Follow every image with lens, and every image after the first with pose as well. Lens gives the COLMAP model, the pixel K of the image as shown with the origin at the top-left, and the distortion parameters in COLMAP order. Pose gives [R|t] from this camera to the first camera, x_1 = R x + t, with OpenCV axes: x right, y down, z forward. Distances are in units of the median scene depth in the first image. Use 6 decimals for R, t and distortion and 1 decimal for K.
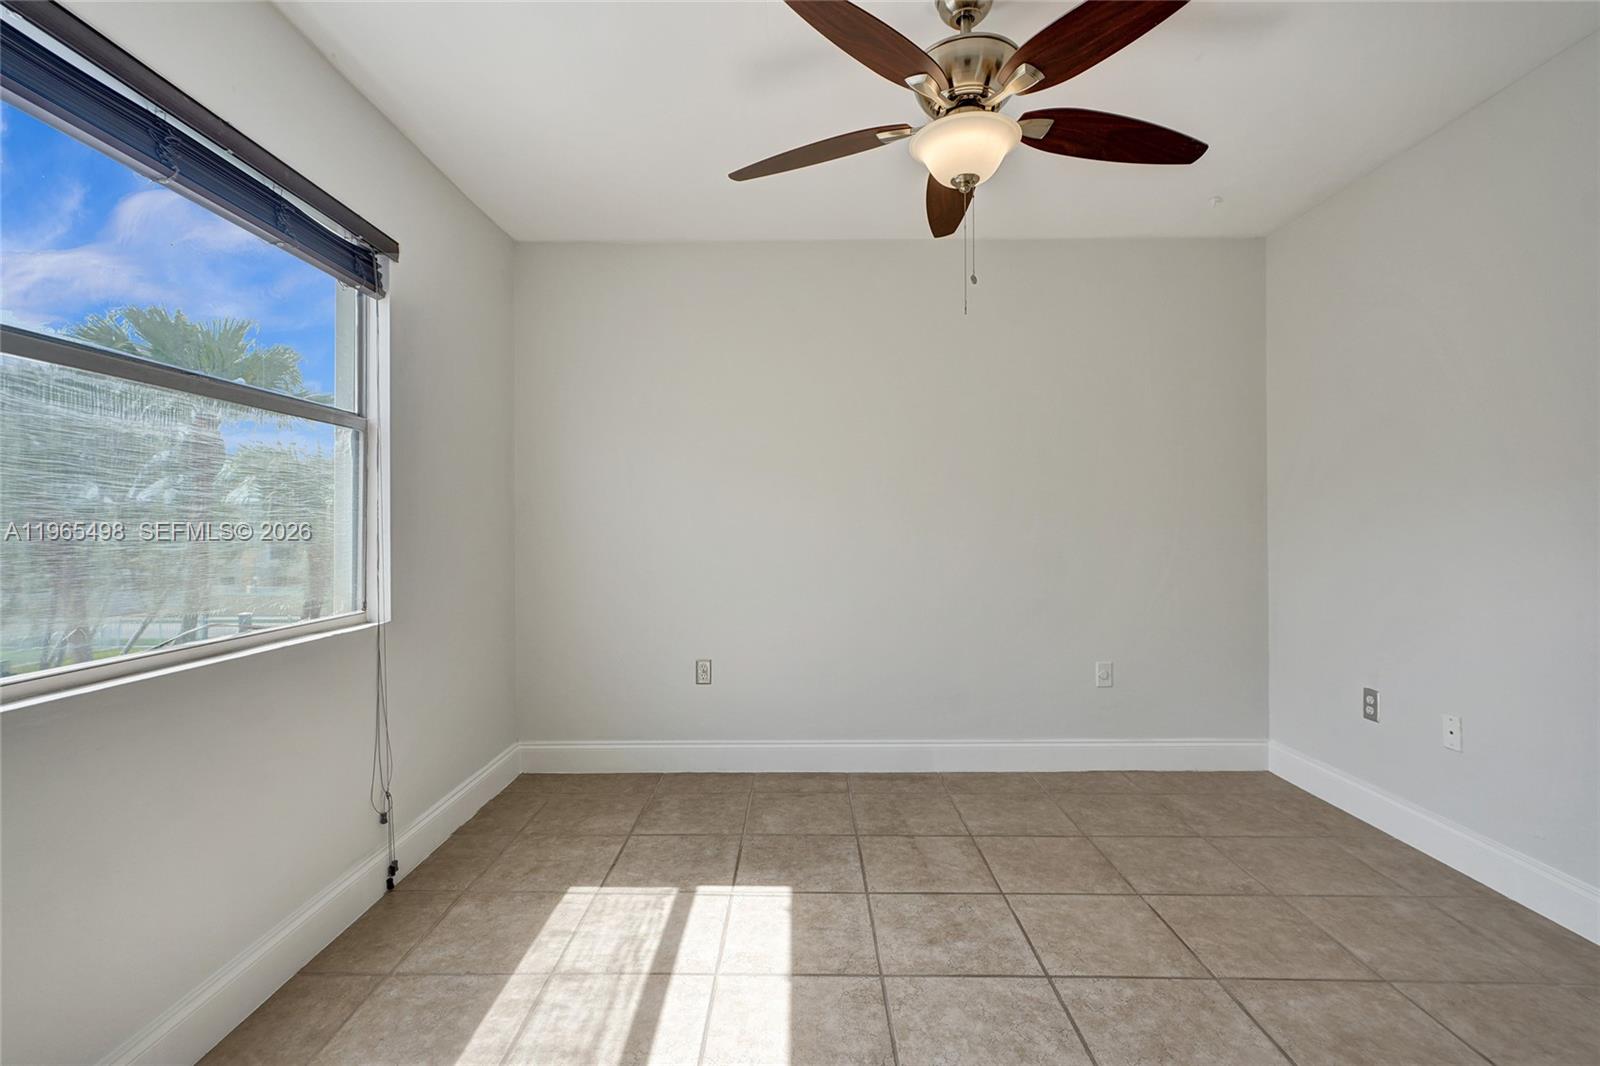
lens RADIAL K [[736.4, 0, 794.4], [0, 736.4, 511.8], [0, 0, 1]] dist [0.002847, 0.006840]
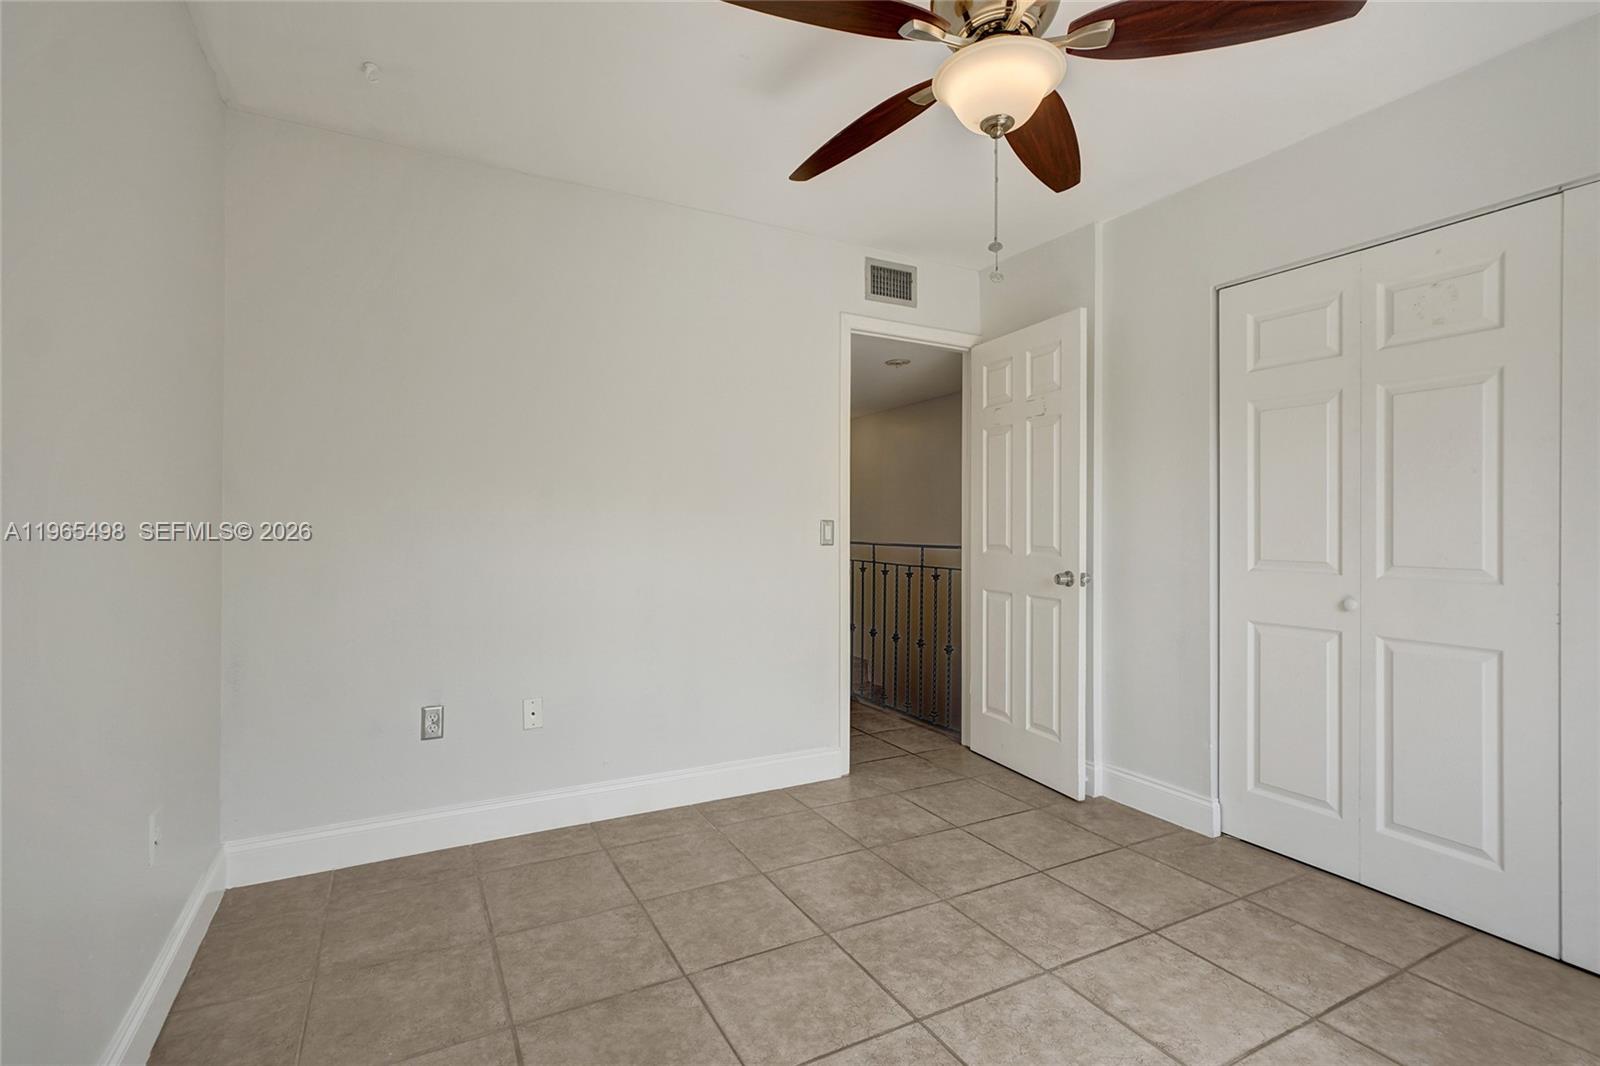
lens RADIAL K [[736.4, 0, 780.7], [0, 736.4, 535.1], [0, 0, 1]] dist [0.002847, 0.006840]
pose [[-0.462190, -0.002400, 0.886778, -0.307963], [-0.011819, 0.999924, -0.003454, 0.019200], [-0.886702, -0.012077, -0.462184, 1.230208]]
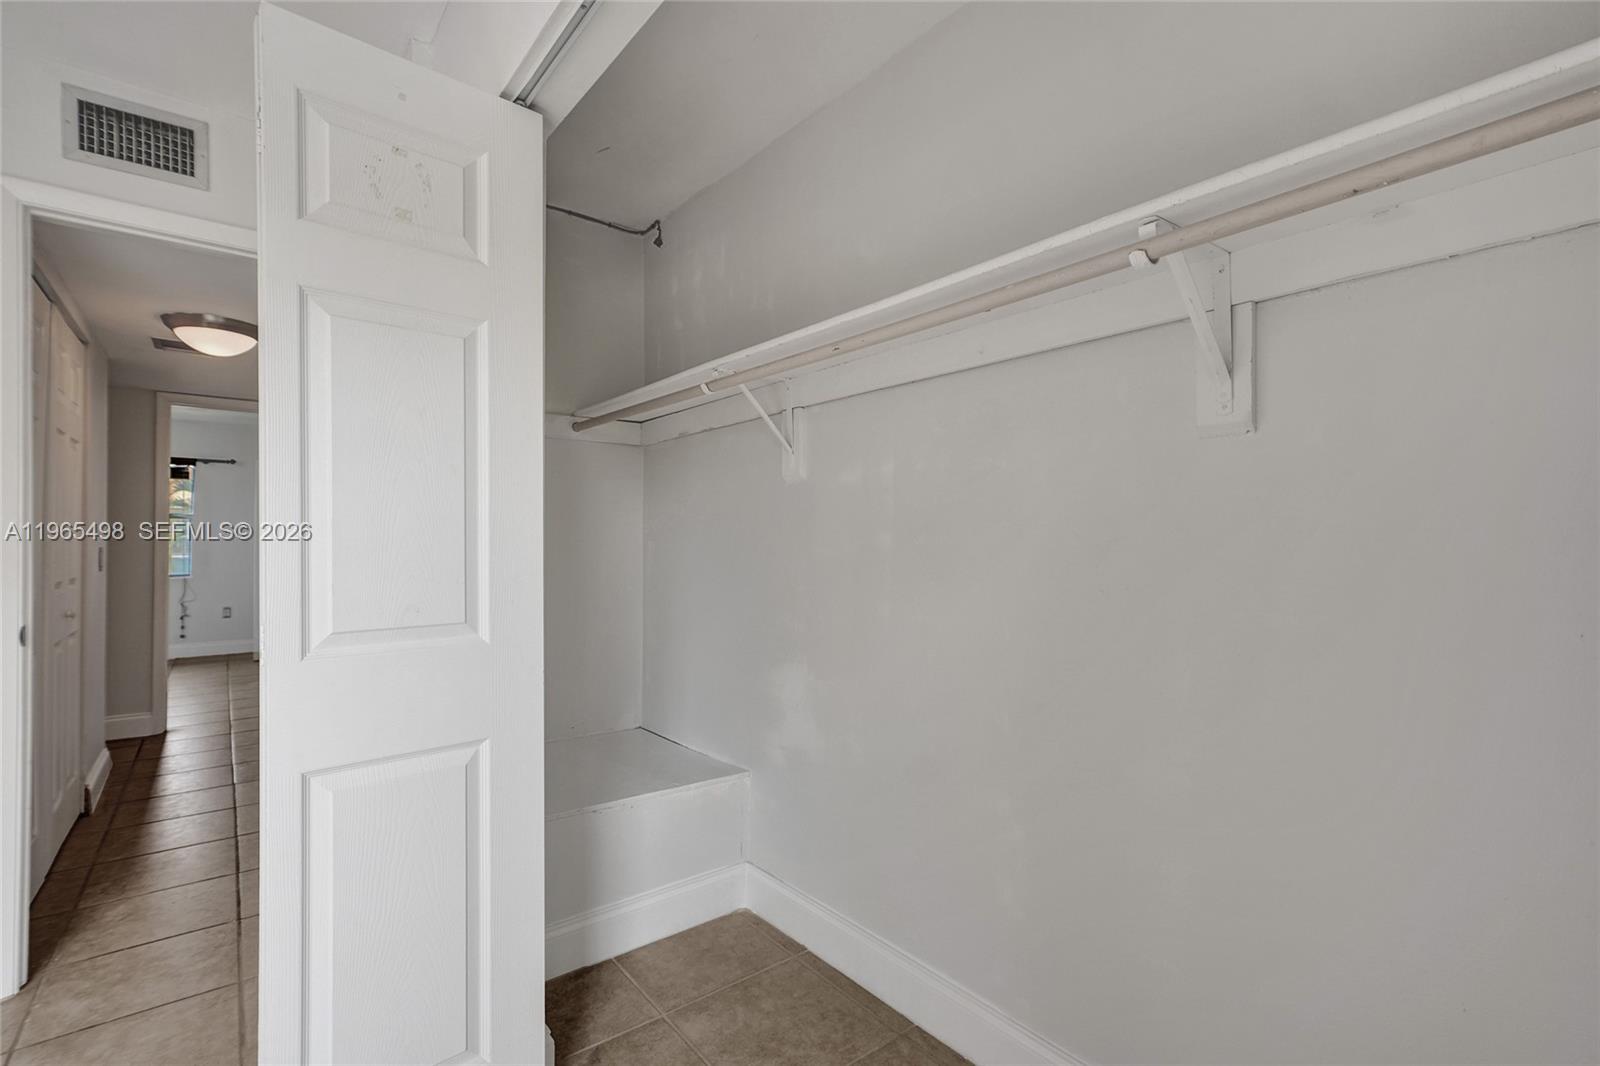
lens RADIAL K [[736.4, 0, 786.2], [0, 736.4, 534.6], [0, 0, 1]] dist [0.002847, 0.006840]
pose [[-0.612115, 0.012845, 0.790664, -0.259634], [-0.007422, 0.999731, -0.021988, -0.011529], [-0.790734, -0.019328, -0.611855, 0.282789]]
